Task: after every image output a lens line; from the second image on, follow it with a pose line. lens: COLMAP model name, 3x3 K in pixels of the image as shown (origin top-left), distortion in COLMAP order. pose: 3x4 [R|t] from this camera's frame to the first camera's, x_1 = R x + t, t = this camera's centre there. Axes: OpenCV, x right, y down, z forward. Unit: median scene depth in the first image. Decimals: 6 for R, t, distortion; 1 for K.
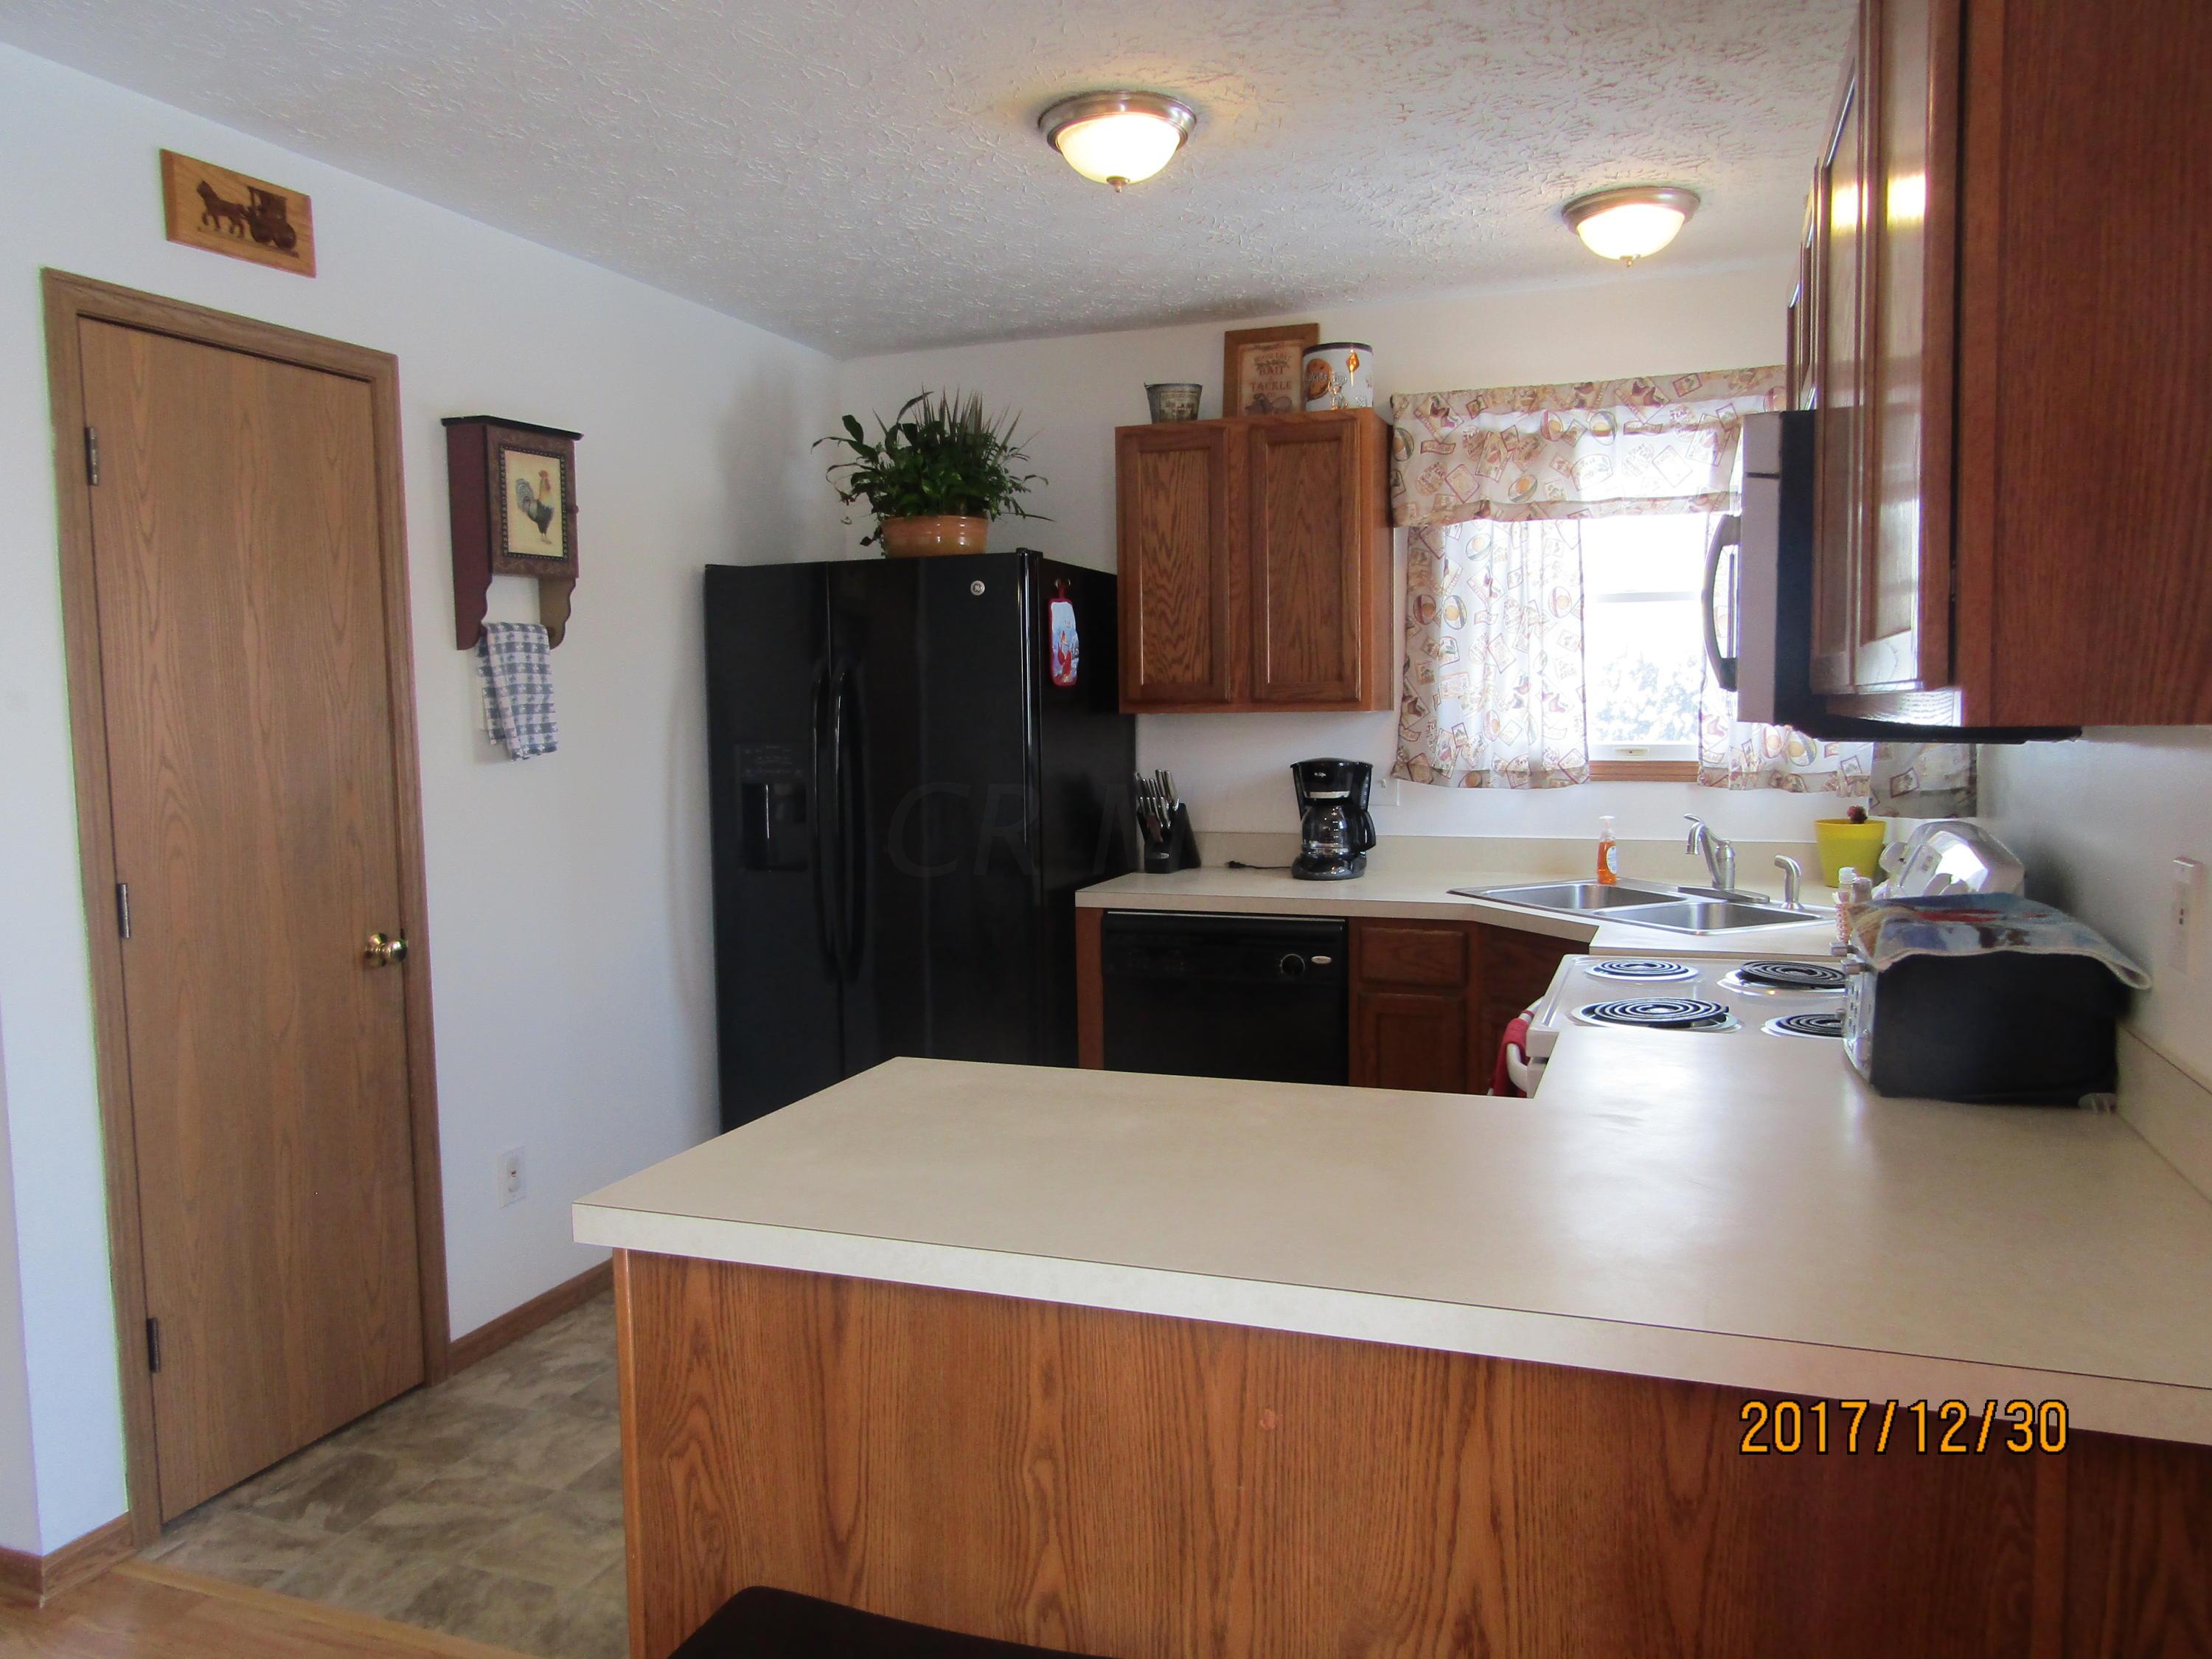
lens RADIAL K [[1586.3, 0, 1107.2], [0, 1586.3, 831.3], [0, 0, 1]] dist [-0.009247, 0.000466]
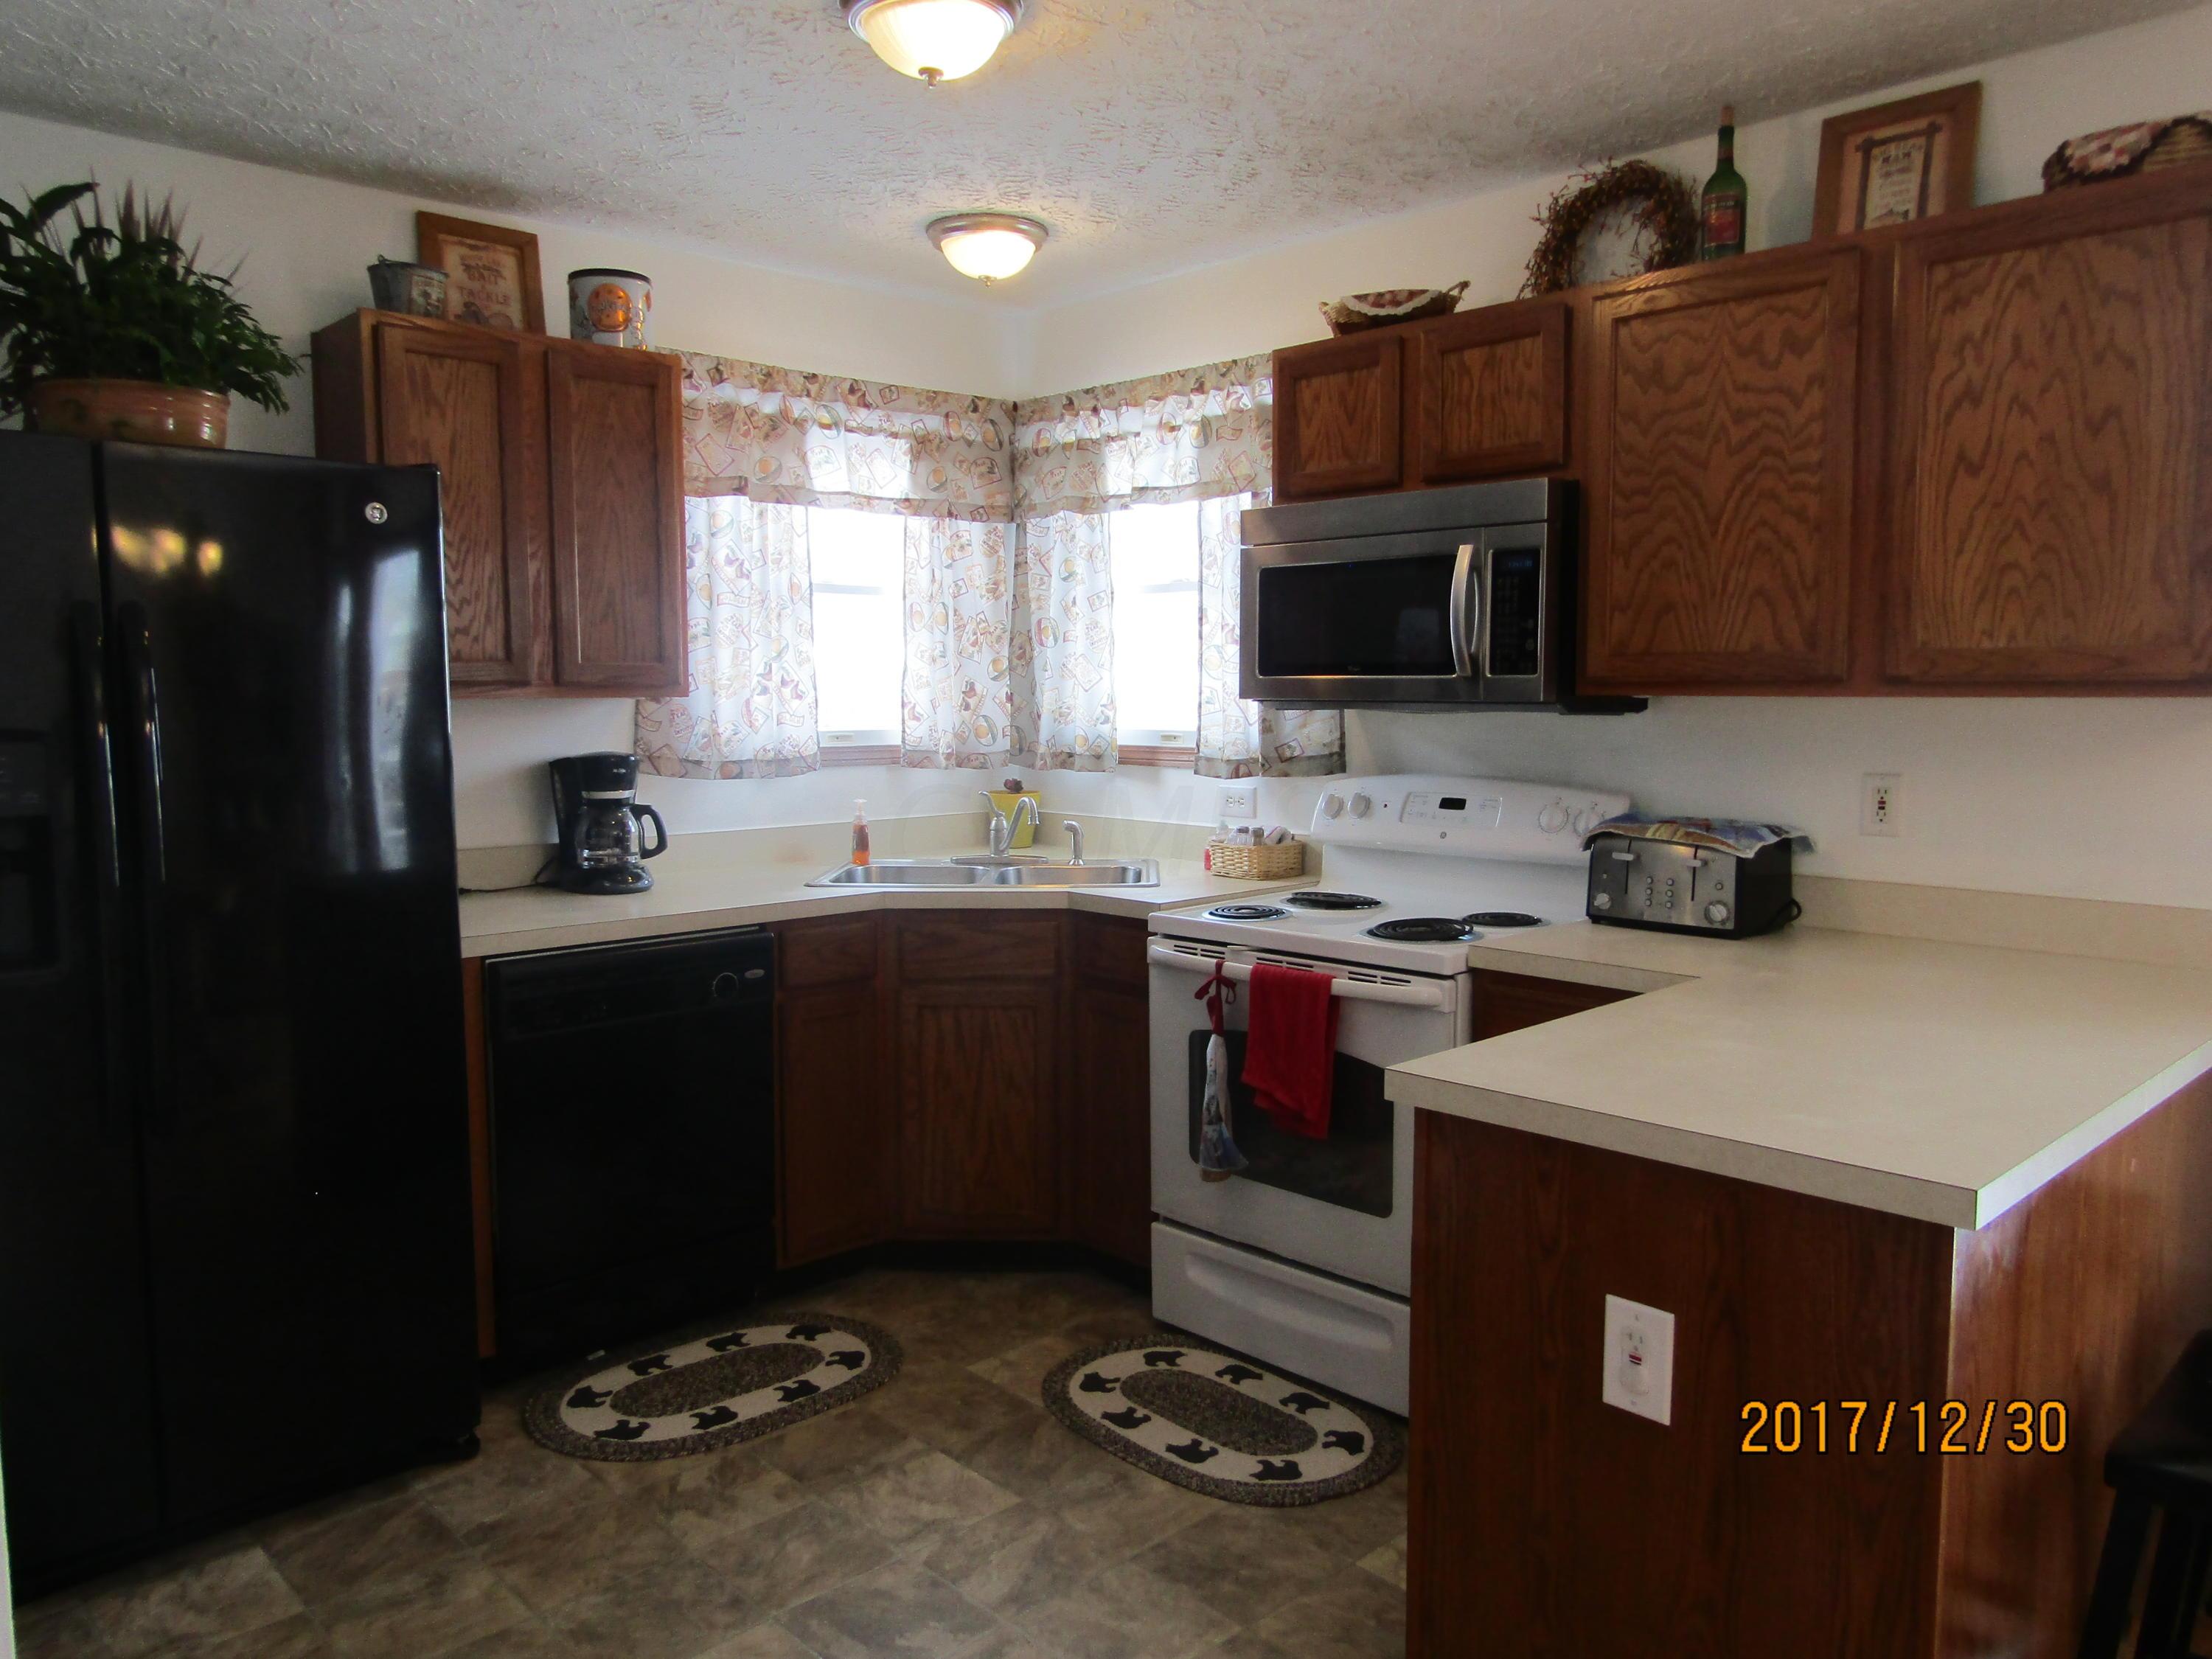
lens RADIAL K [[1586.3, 0, 1106.0], [0, 1586.3, 829.0], [0, 0, 1]] dist [-0.009247, 0.000466]
pose [[0.437466, -0.067873, 0.896670, -0.535240], [0.069930, 0.996695, 0.041327, -0.021835], [-0.896512, 0.044625, 0.440767, 0.394804]]
